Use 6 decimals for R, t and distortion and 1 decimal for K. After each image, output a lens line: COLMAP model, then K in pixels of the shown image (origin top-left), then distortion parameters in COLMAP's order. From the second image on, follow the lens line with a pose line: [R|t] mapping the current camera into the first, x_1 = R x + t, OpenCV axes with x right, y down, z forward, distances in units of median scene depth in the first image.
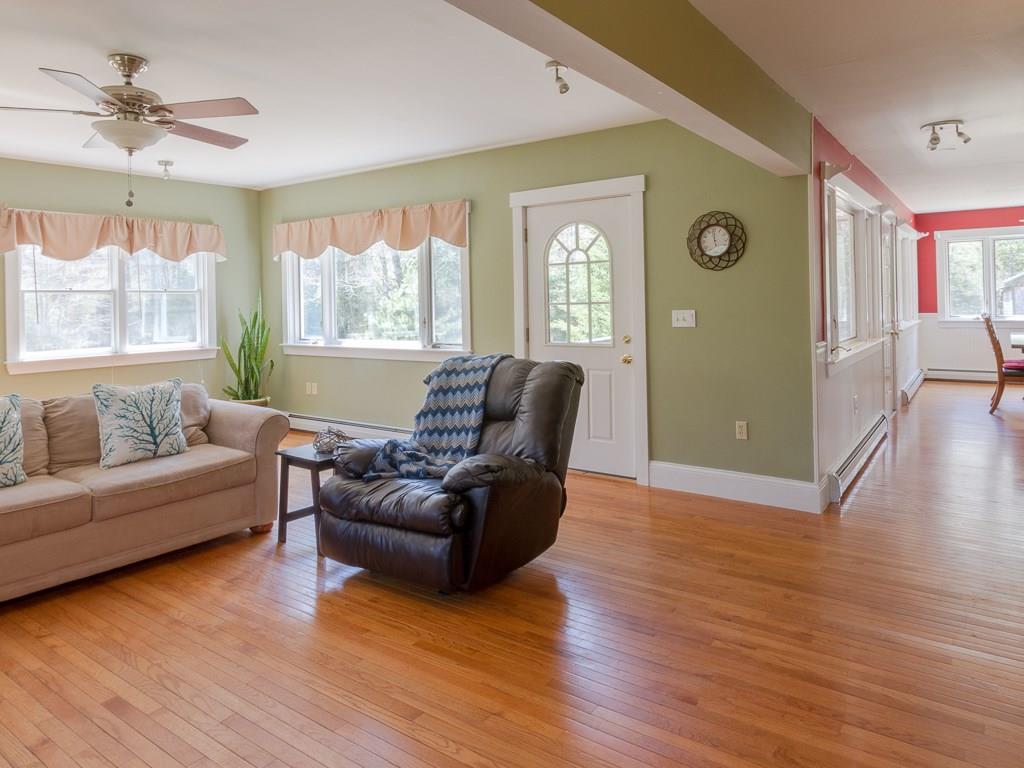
lens RADIAL K [[694.0, 0, 512.0], [0, 694.0, 384.0], [0, 0, 1]] dist [-0.001021, -0.001298]
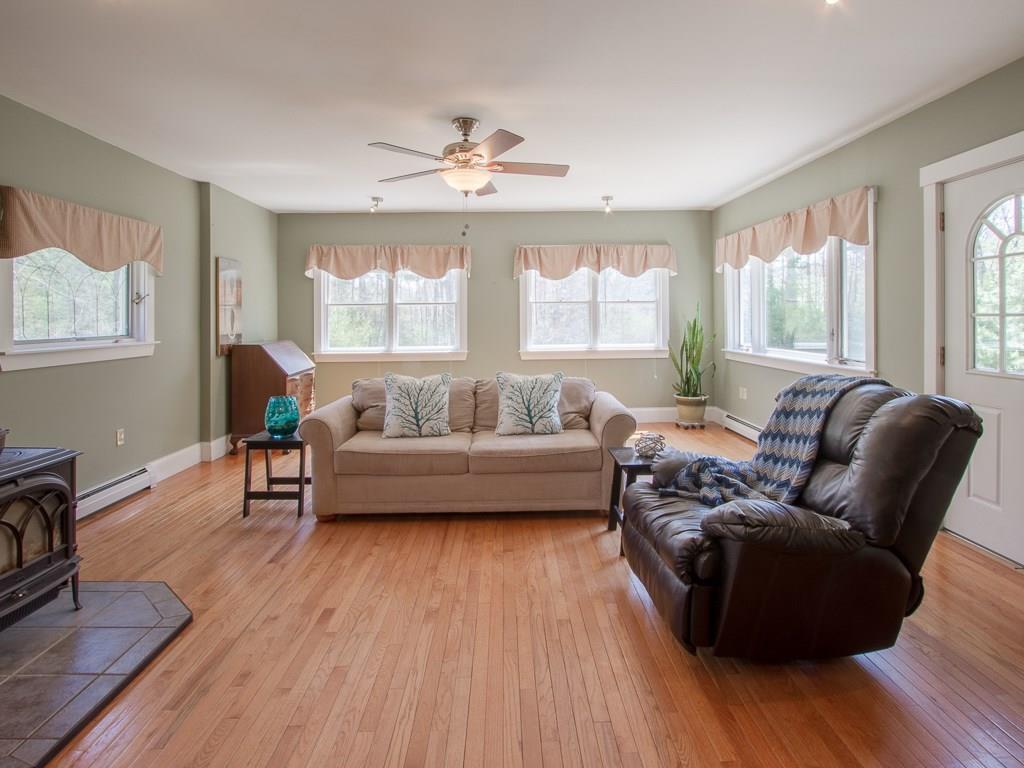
lens RADIAL K [[551.5, 0, 513.1], [0, 551.5, 376.7], [0, 0, 1]] dist [-0.104039, 0.096381]
pose [[0.611963, 0.092338, -0.785477, 0.230473], [-0.087101, 0.994988, 0.049107, -0.041315], [0.786075, 0.038364, 0.616939, 0.336396]]
